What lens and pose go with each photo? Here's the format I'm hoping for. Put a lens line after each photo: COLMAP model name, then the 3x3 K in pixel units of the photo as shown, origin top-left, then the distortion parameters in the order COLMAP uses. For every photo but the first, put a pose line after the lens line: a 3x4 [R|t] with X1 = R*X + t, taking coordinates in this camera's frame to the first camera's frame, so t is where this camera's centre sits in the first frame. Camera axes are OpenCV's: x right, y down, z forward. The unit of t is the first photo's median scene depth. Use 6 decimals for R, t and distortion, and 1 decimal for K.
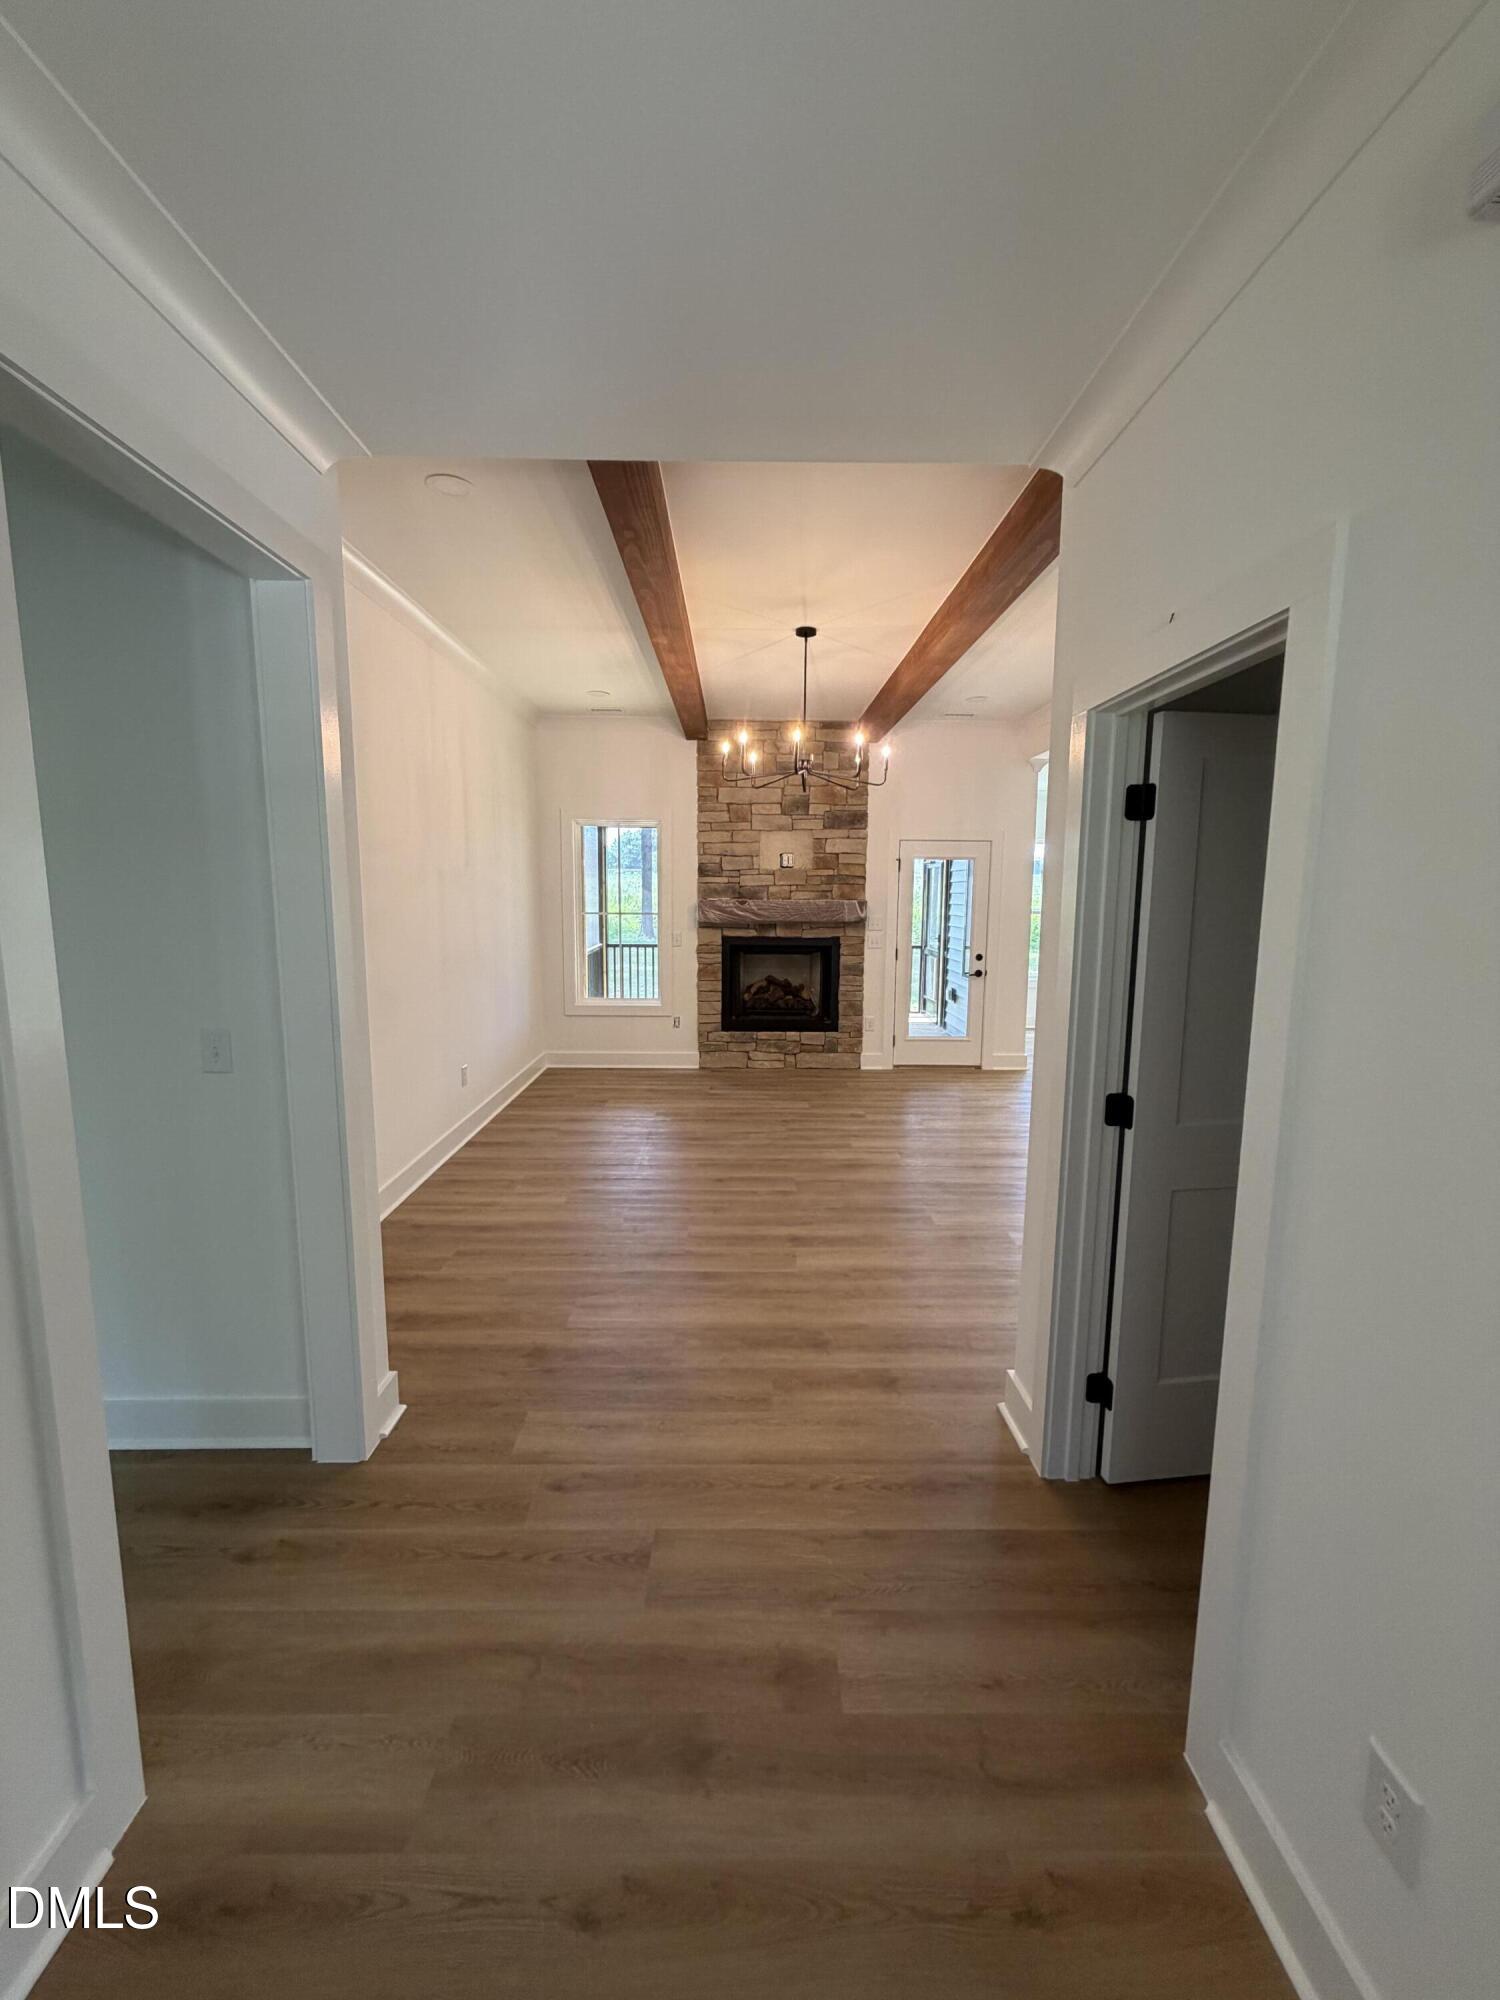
lens RADIAL K [[805.1, 0, 740.8], [0, 805.1, 1000.9], [0, 0, 1]] dist [0.001066, 0.000549]
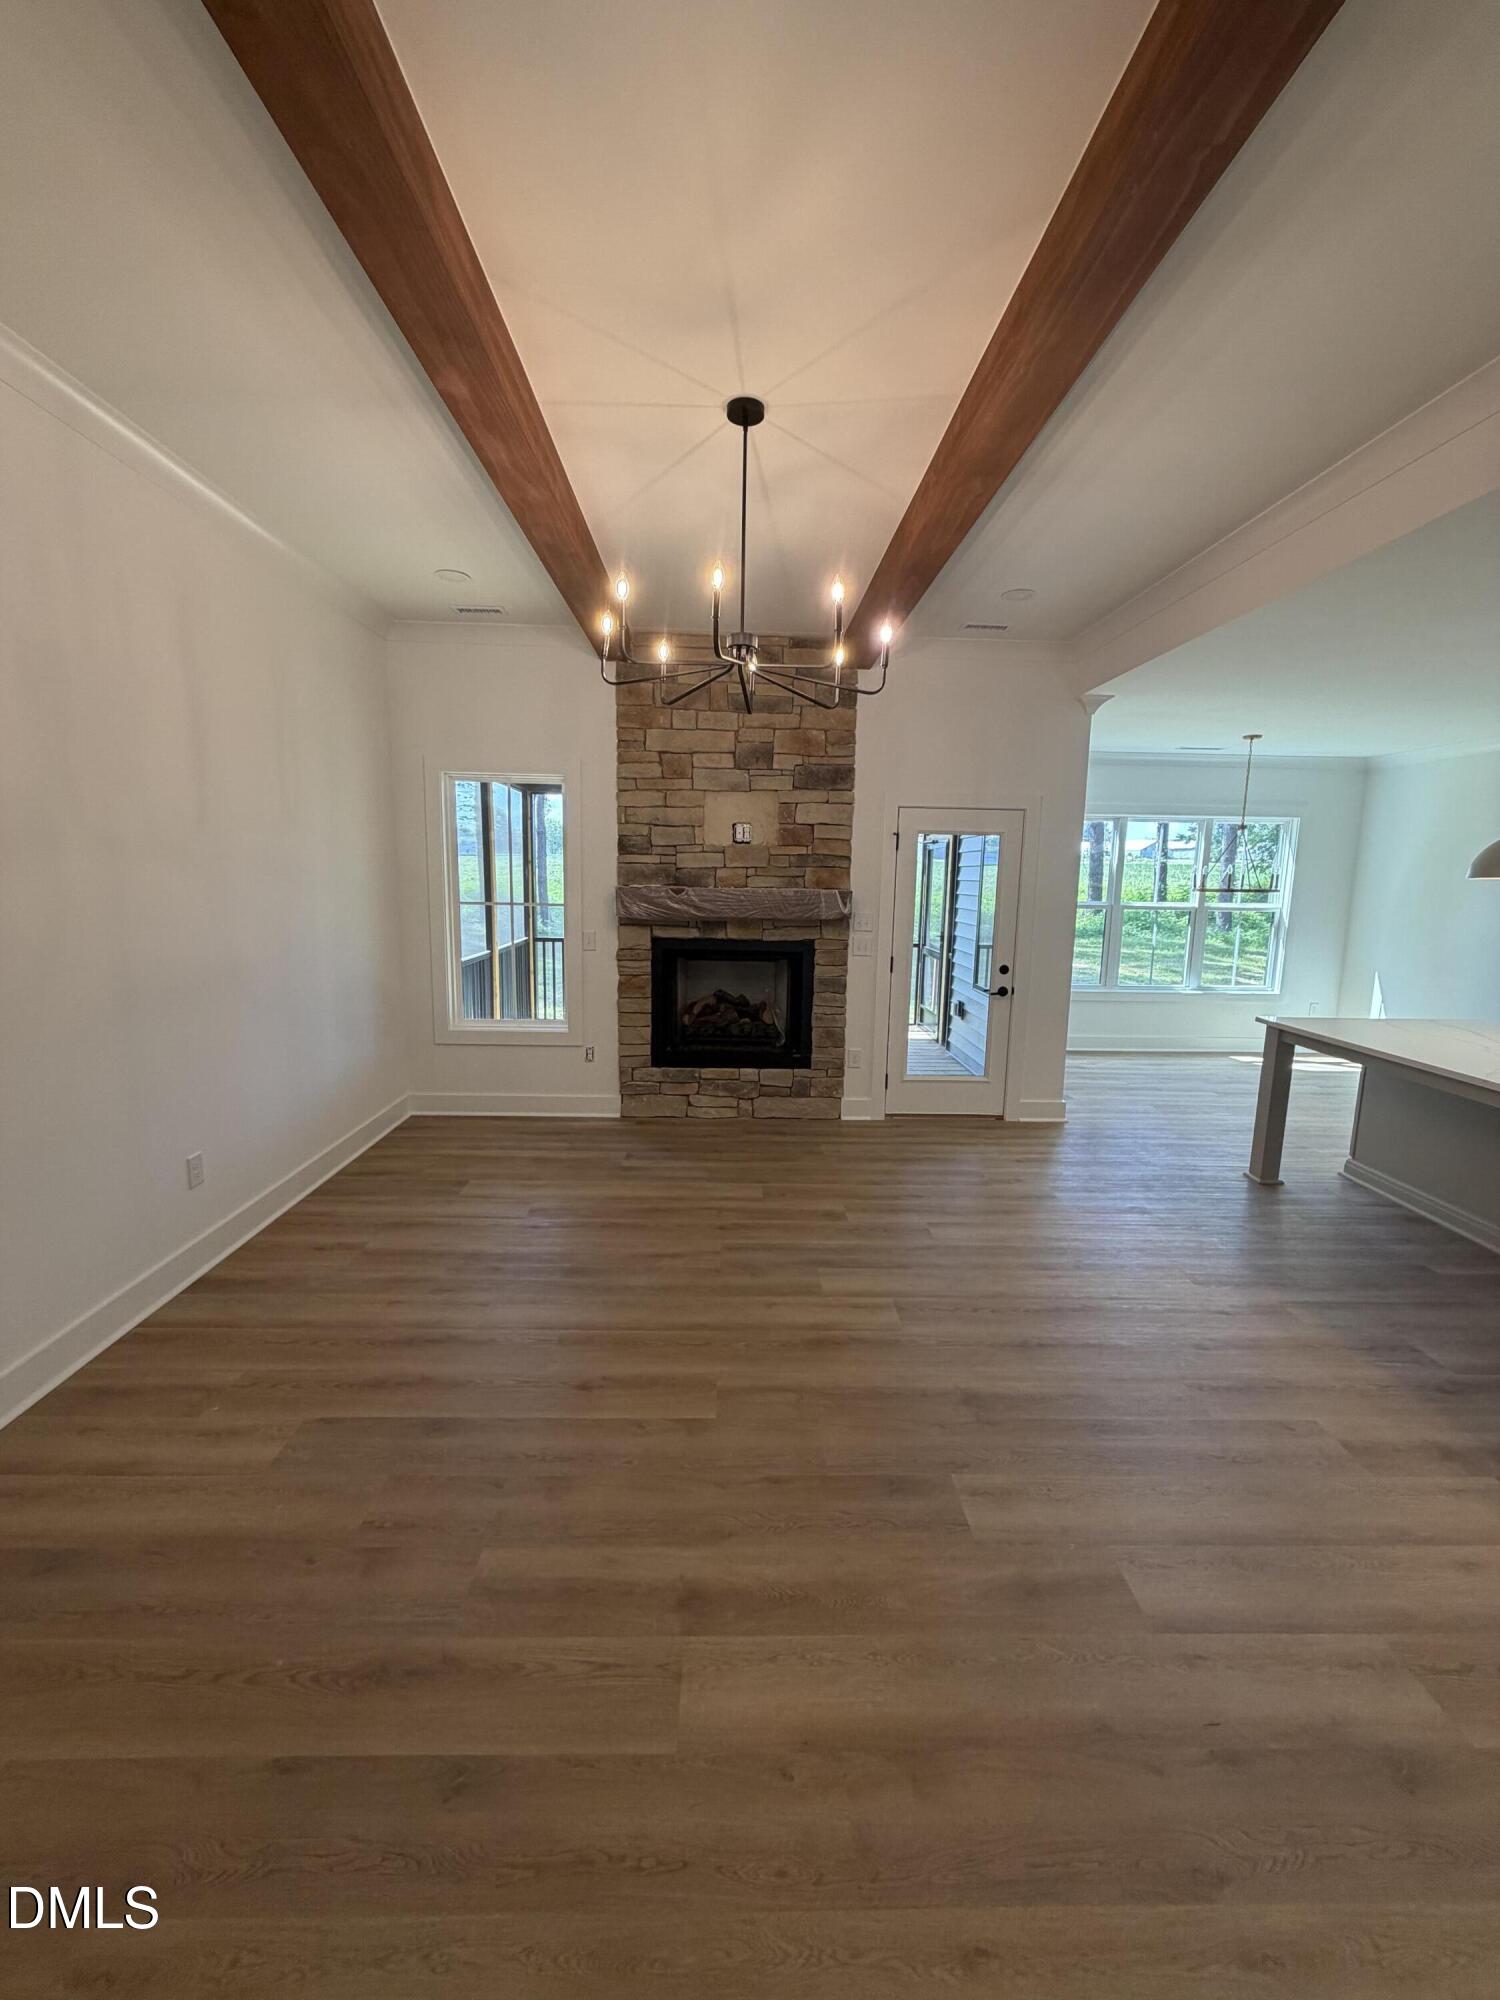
lens RADIAL K [[805.1, 0, 743.7], [0, 805.1, 999.7], [0, 0, 1]] dist [0.001066, 0.000549]
pose [[0.999768, 0.009166, 0.019497, 0.045591], [-0.009547, 0.999764, 0.019531, -0.039064], [-0.019314, -0.019713, 0.999619, 0.273887]]
